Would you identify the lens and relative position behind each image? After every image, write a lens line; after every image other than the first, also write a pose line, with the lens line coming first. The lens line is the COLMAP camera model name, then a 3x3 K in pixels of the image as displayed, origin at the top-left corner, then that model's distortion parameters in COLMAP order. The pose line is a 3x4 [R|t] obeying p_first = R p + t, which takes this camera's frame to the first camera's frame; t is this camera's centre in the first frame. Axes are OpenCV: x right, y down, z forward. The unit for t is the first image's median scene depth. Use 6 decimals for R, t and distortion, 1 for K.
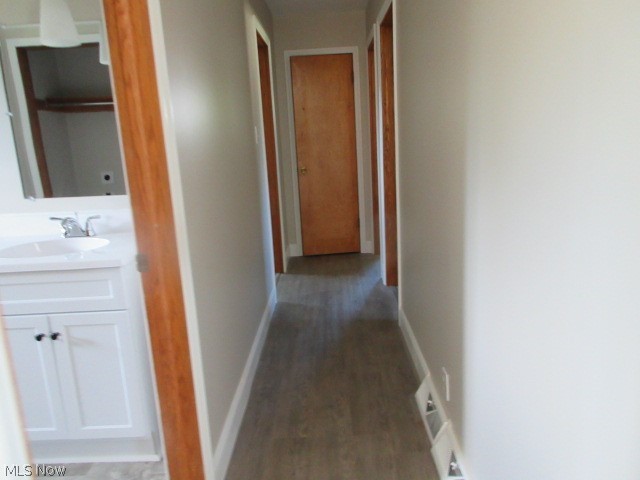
lens RADIAL K [[476.6, 0, 321.2], [0, 476.6, 237.5], [0, 0, 1]] dist [-0.000129, 0.004038]
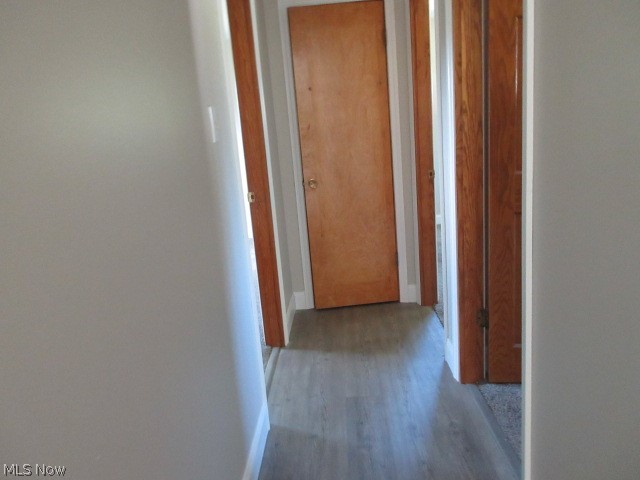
lens RADIAL K [[476.6, 0, 321.2], [0, 476.6, 237.5], [0, 0, 1]] dist [-0.000129, 0.004038]
pose [[0.999529, -0.023311, -0.019935, -0.013578], [0.023314, 0.999728, -0.000049, -0.066294], [0.019931, -0.000416, 0.999801, 0.350970]]
